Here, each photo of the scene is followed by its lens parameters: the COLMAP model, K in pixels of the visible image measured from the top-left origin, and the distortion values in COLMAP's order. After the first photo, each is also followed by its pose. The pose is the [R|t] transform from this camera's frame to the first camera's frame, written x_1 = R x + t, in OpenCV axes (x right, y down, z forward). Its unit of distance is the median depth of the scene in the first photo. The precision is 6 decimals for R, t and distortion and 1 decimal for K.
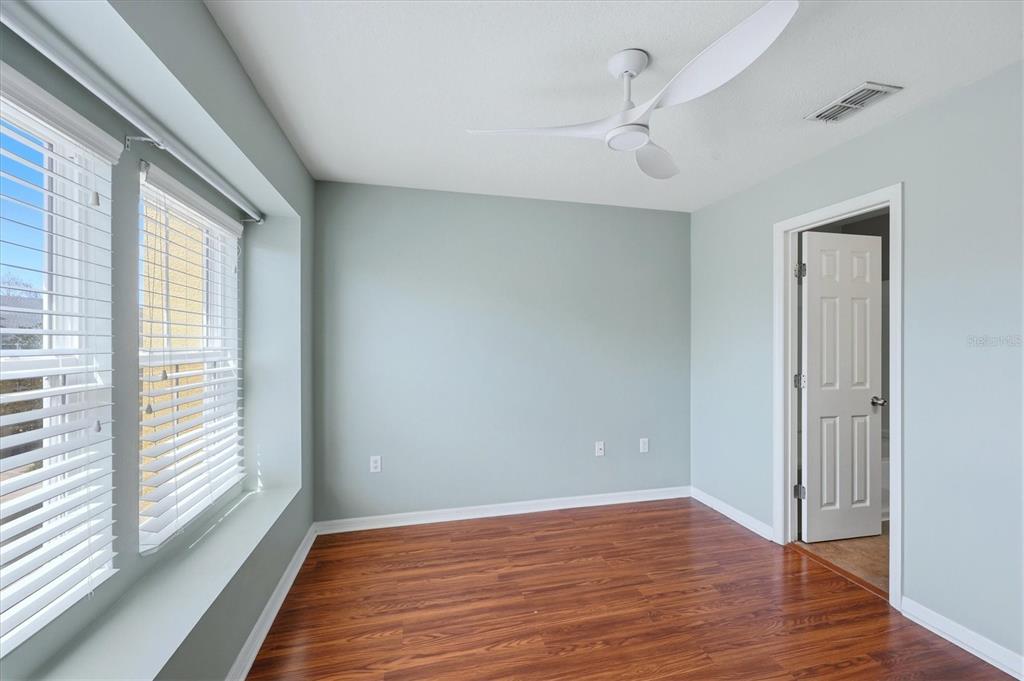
lens RADIAL K [[412.3, 0, 514.1], [0, 412.3, 344.1], [0, 0, 1]] dist [0.000796, 0.000011]
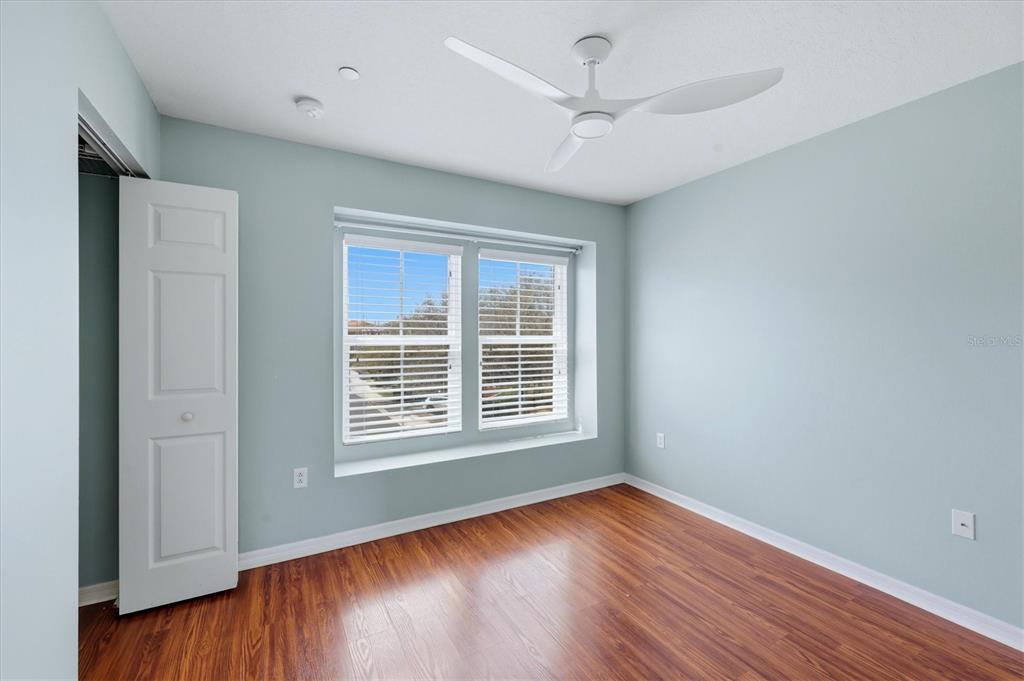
lens RADIAL K [[426.0, 0, 513.8], [0, 426.0, 338.8], [0, 0, 1]] dist [0.001513, 0.000036]
pose [[0.260479, 0.007739, -0.965449, 0.764322], [-0.001827, 0.999970, 0.007523, 0.006273], [0.965478, -0.000196, 0.260485, 0.349294]]
